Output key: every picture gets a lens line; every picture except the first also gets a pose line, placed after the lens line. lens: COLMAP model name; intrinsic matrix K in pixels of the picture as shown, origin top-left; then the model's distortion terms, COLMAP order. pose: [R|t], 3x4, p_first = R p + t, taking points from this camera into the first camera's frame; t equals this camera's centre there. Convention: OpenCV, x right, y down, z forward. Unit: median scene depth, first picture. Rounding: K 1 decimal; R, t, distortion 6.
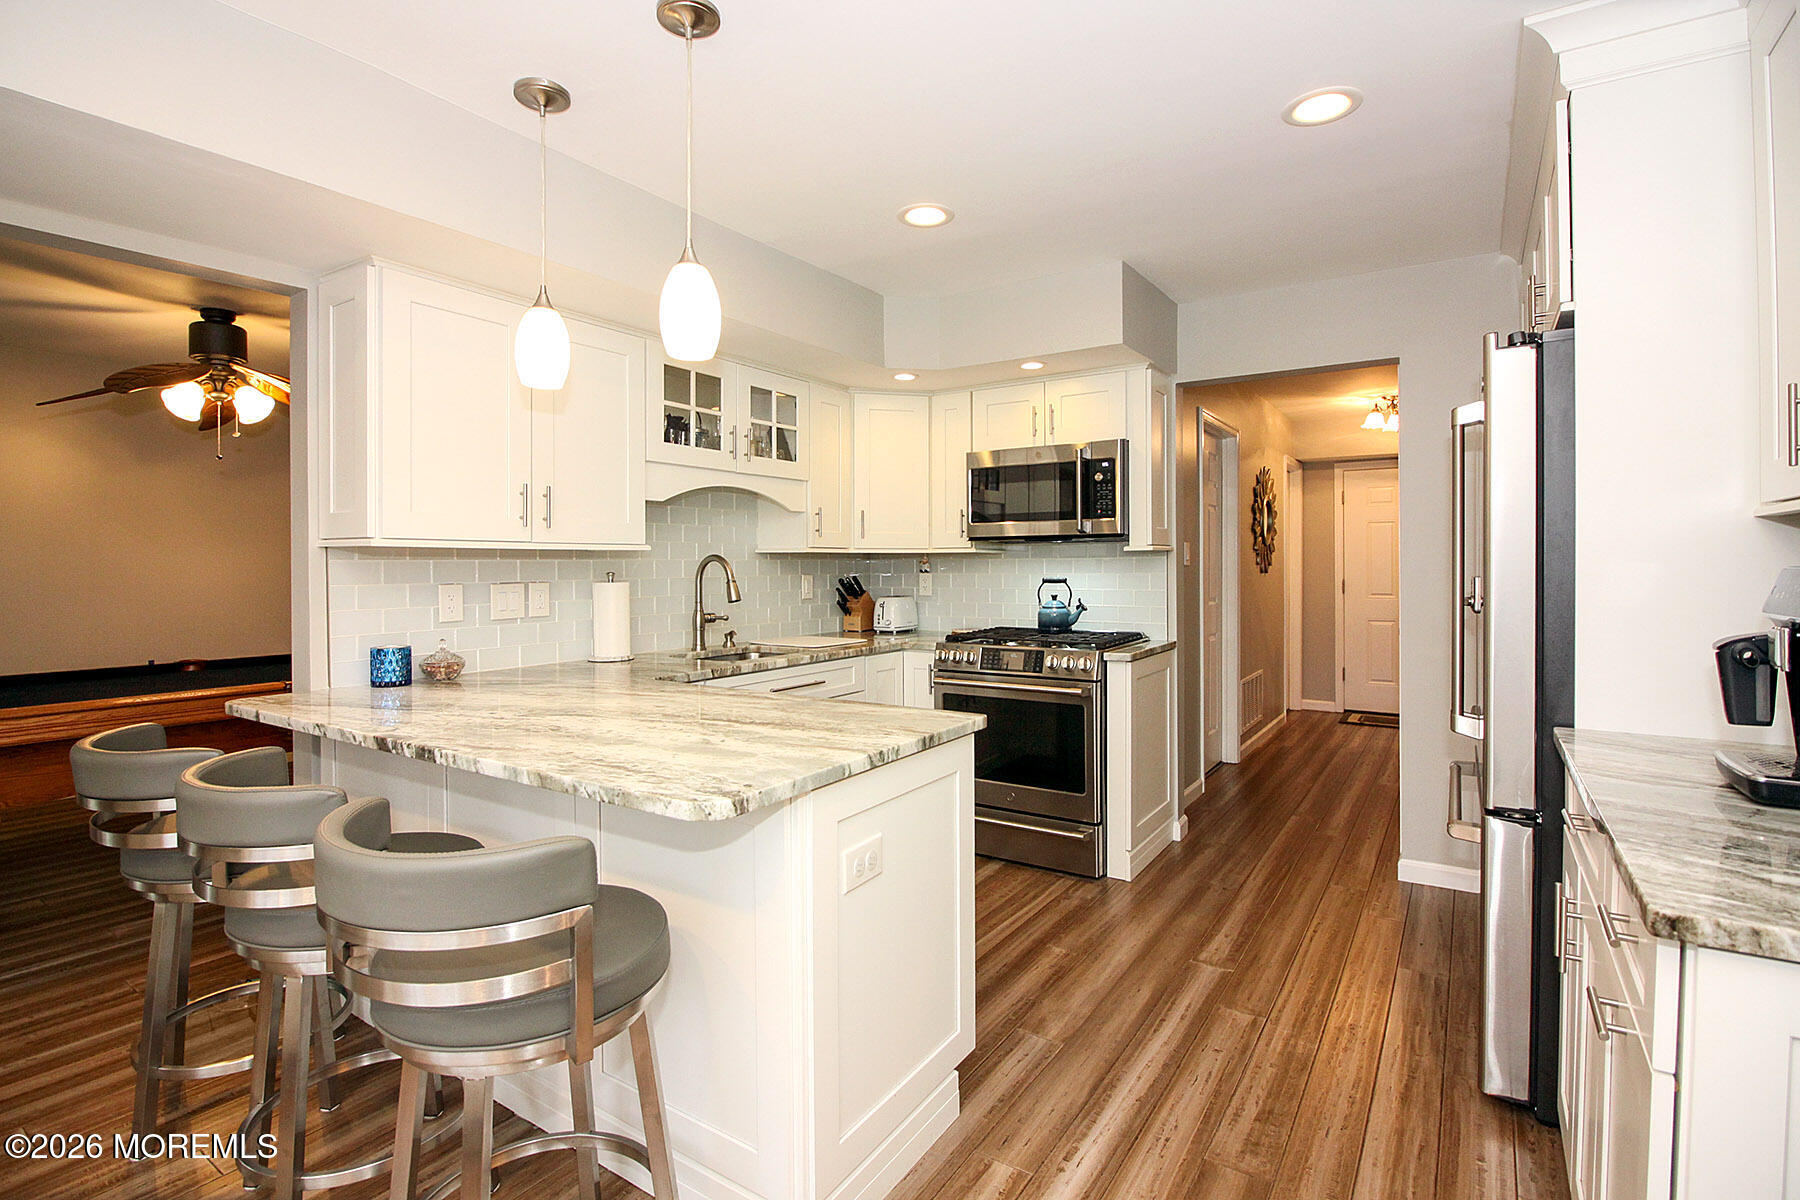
lens RADIAL K [[838.7, 0, 908.6], [0, 838.7, 557.0], [0, 0, 1]] dist [0.000307, -0.000106]
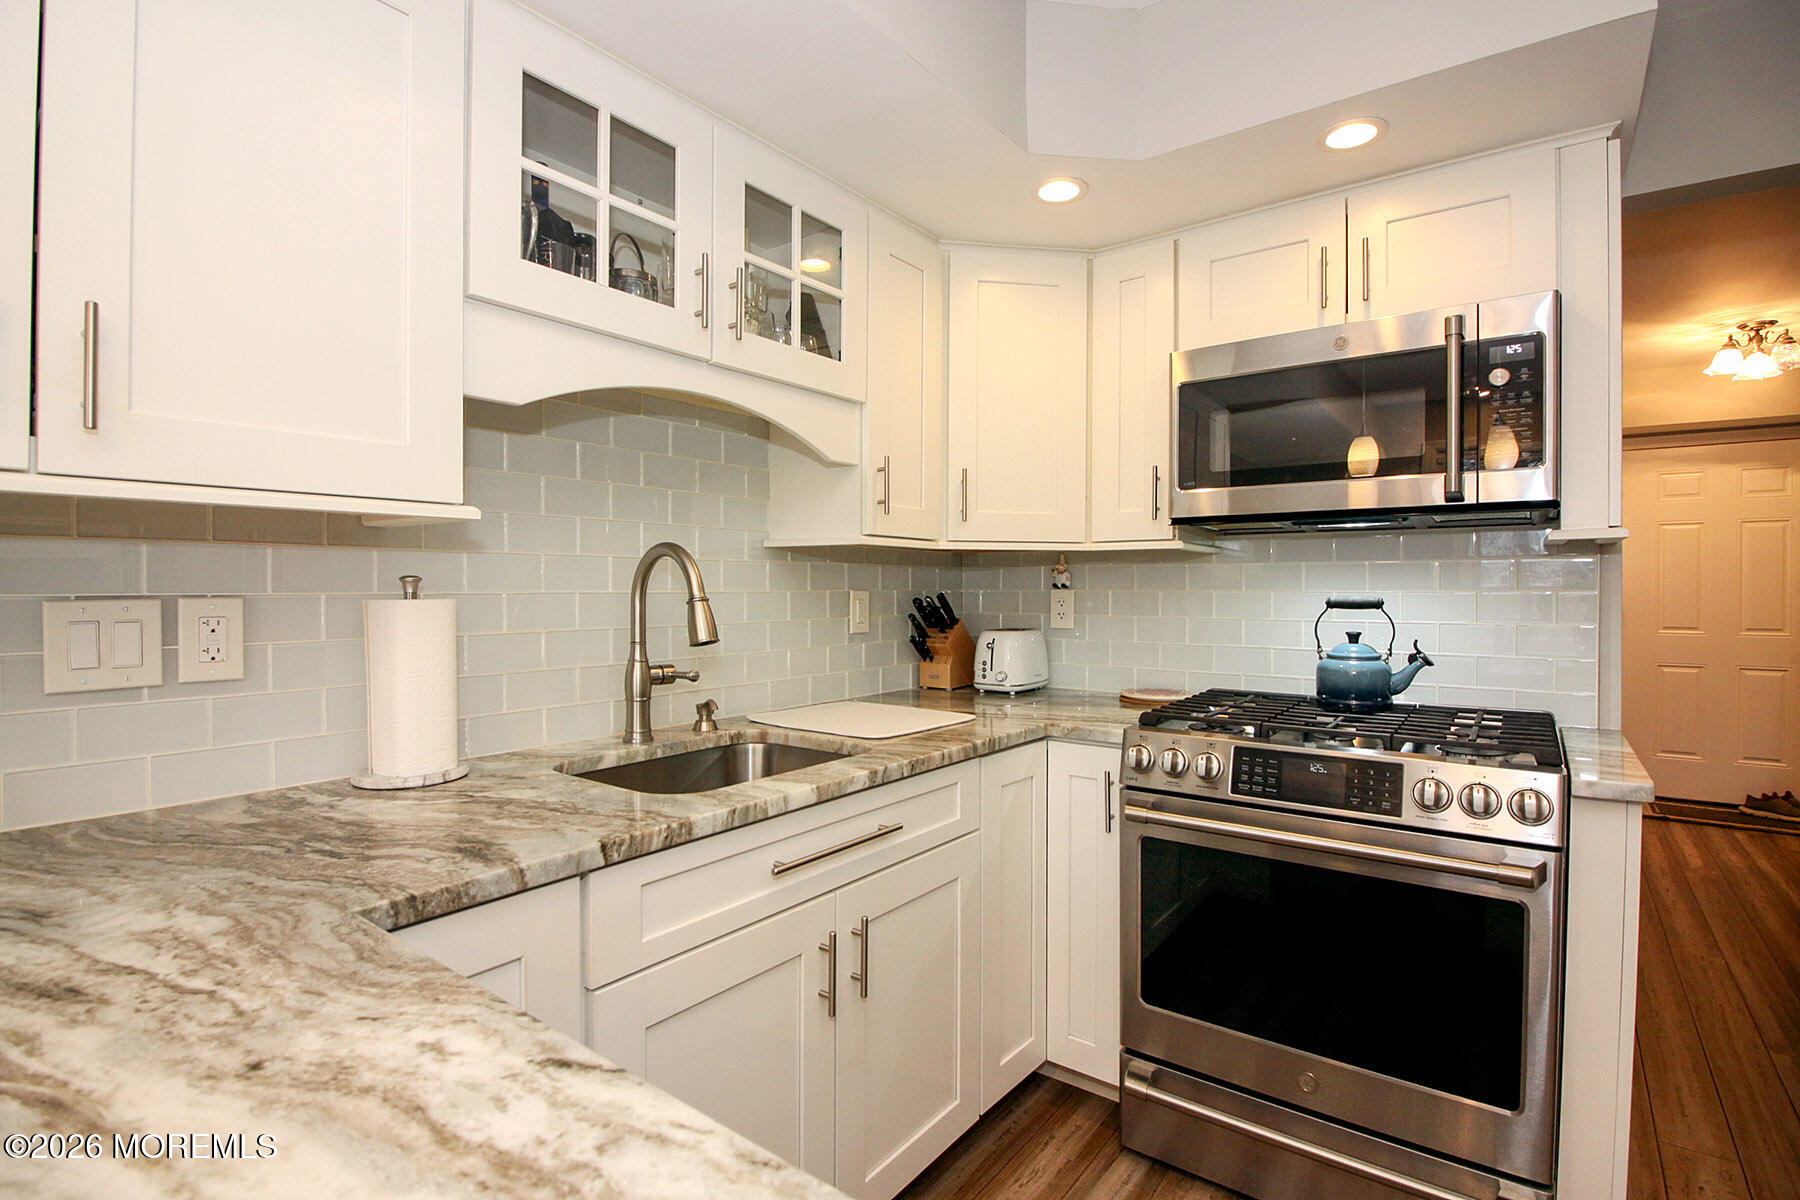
lens RADIAL K [[854.1, 0, 897.0], [0, 854.1, 585.7], [0, 0, 1]] dist [-0.001774, -0.000811]
pose [[0.997701, 0.006970, -0.067413, -0.066554], [-0.006468, 0.999950, 0.007666, 0.016160], [0.067464, -0.007212, 0.997696, 0.504007]]
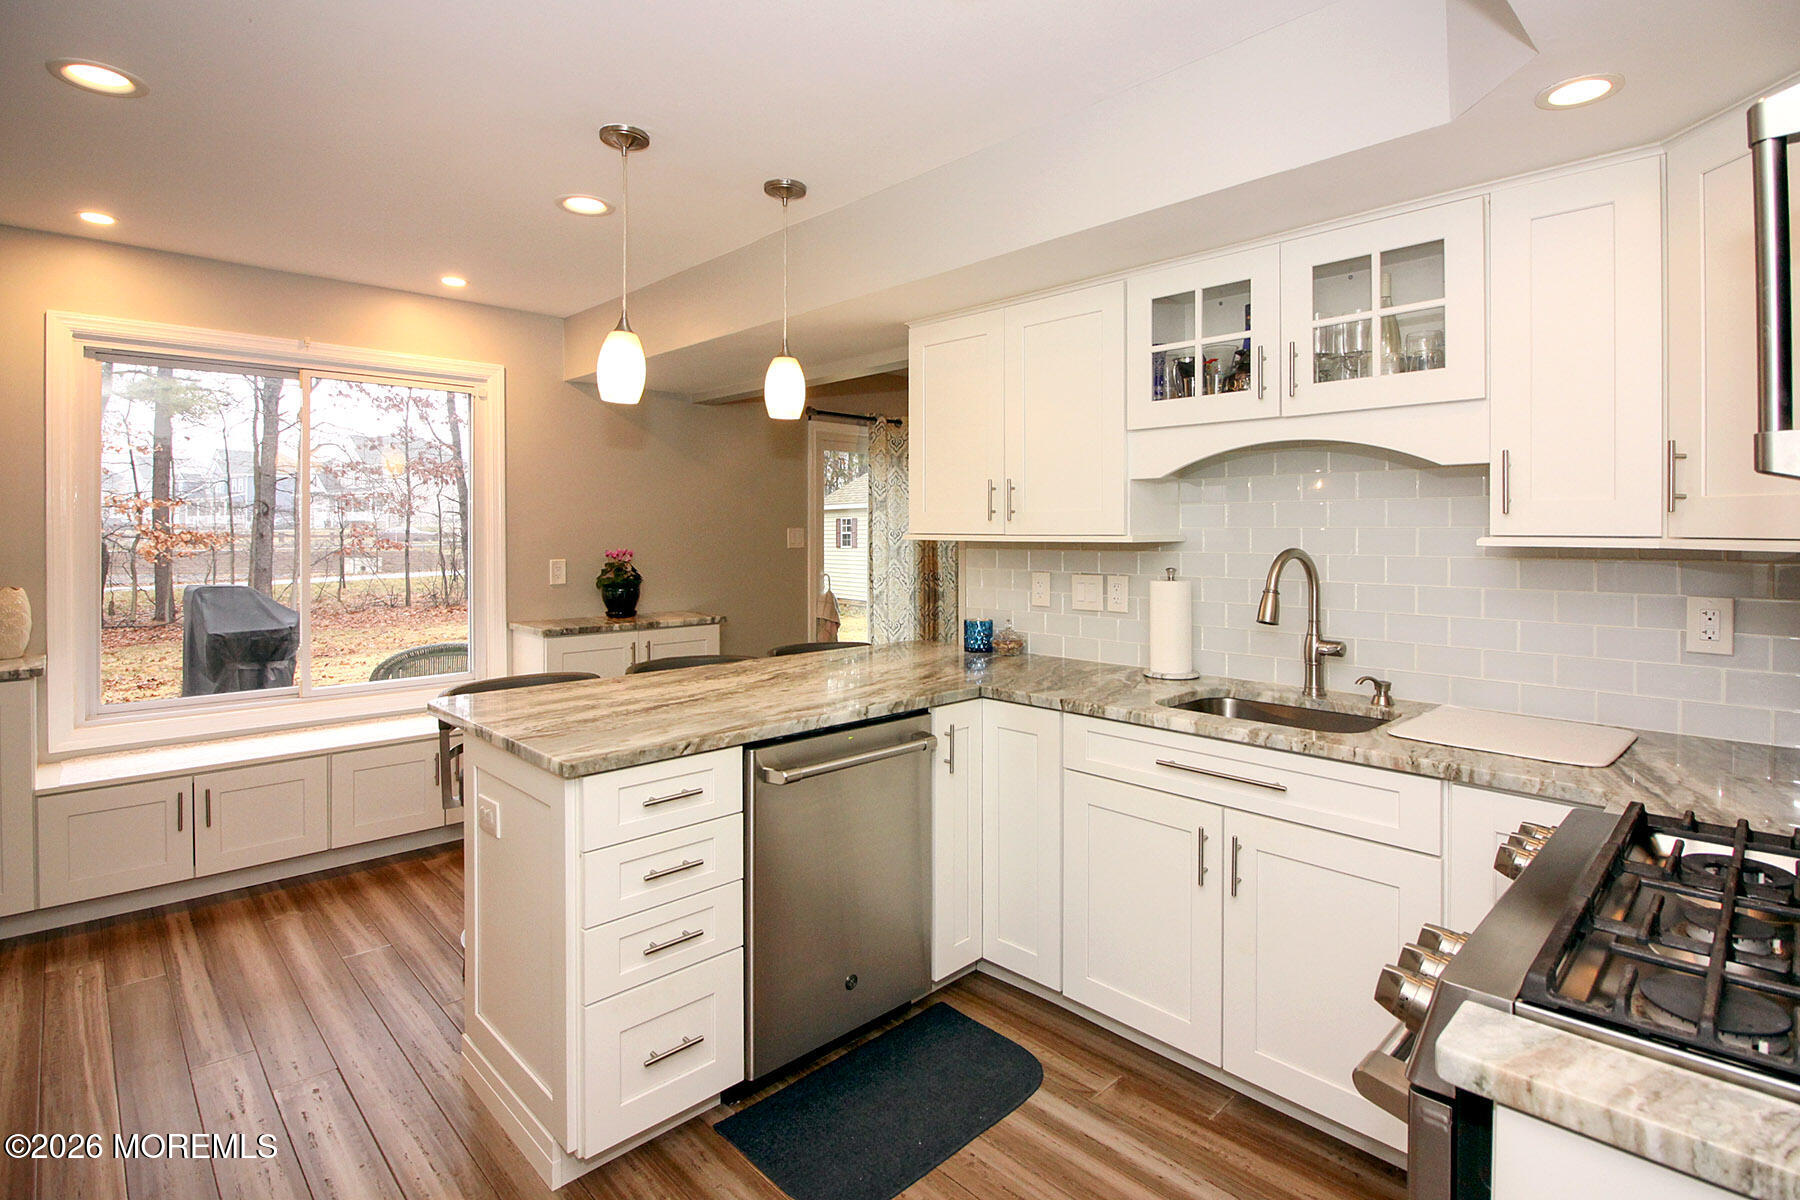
lens RADIAL K [[876.8, 0, 895.9], [0, 876.8, 530.6], [0, 0, 1]] dist [-0.000240, -0.000330]
pose [[-0.227196, 0.003594, -0.973842, 0.463508], [0.010602, 0.999943, 0.001217, -0.019418], [0.973791, -0.010049, -0.227221, 0.812769]]
